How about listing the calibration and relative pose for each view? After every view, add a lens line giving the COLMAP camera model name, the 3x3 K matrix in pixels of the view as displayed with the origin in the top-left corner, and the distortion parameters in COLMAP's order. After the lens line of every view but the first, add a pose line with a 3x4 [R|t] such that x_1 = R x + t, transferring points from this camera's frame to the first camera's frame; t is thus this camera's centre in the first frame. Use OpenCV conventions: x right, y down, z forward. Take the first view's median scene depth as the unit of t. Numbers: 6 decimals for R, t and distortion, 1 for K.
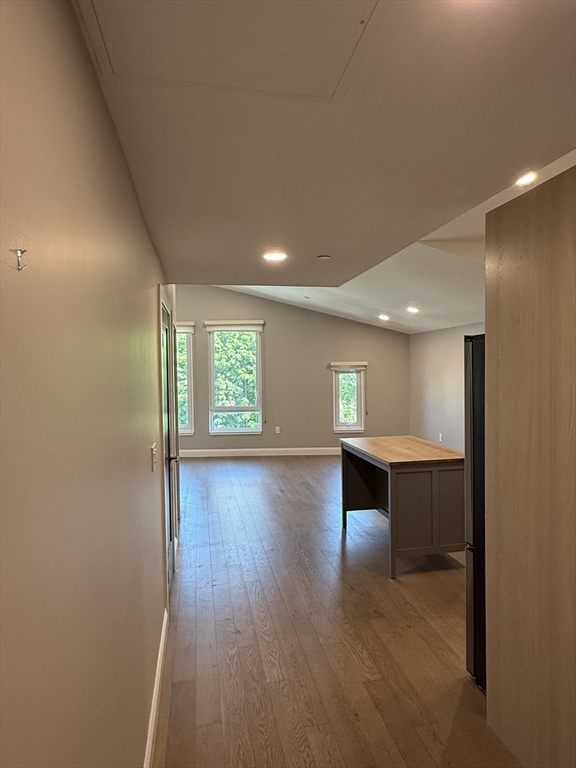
lens RADIAL K [[477.2, 0, 287.4], [0, 477.2, 386.4], [0, 0, 1]] dist [-0.003532, 0.002062]
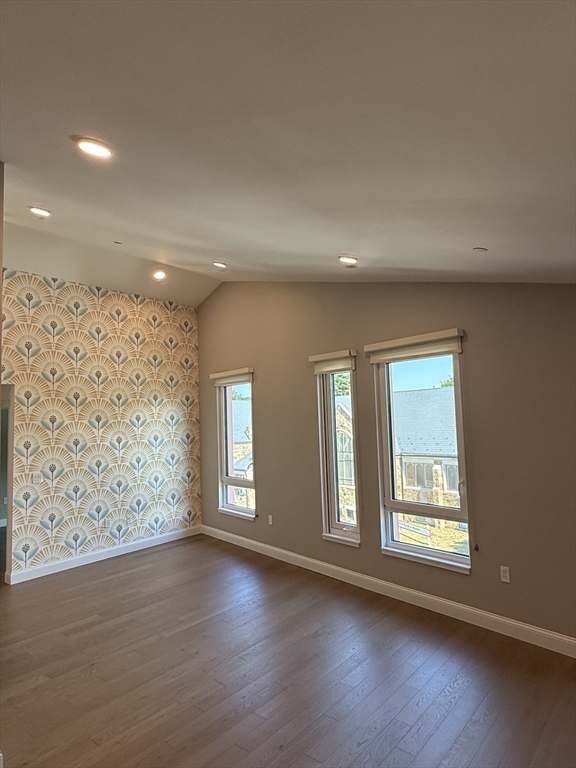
lens RADIAL K [[477.2, 0, 289.0], [0, 477.2, 379.6], [0, 0, 1]] dist [-0.003532, 0.002062]
pose [[0.620207, -0.073856, -0.780954, 0.208211], [-0.010753, 0.994664, -0.102607, -0.036833], [0.784365, 0.072035, 0.616103, 0.571665]]
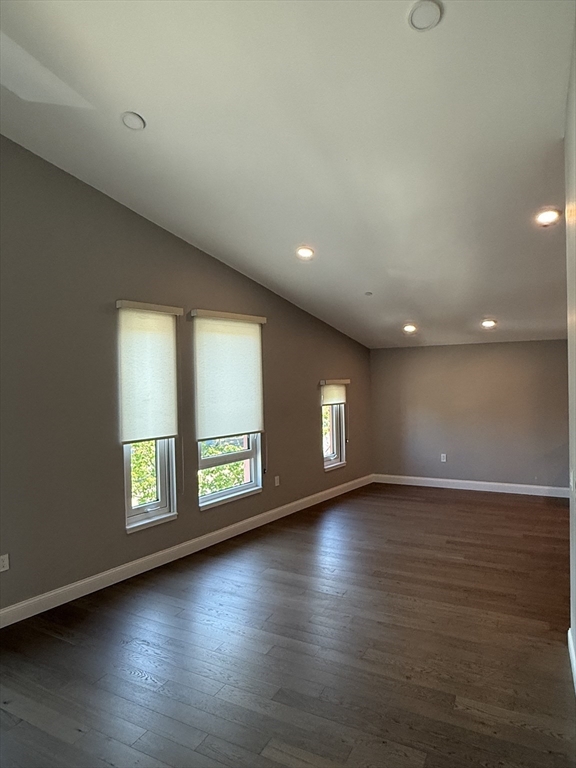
lens RADIAL K [[477.2, 0, 287.0], [0, 477.2, 387.9], [0, 0, 1]] dist [-0.003532, 0.002062]
pose [[0.632421, -0.018434, 0.774405, -0.536106], [0.035862, 0.999342, -0.005499, -0.037122], [-0.773794, 0.031250, 0.632666, 0.557757]]
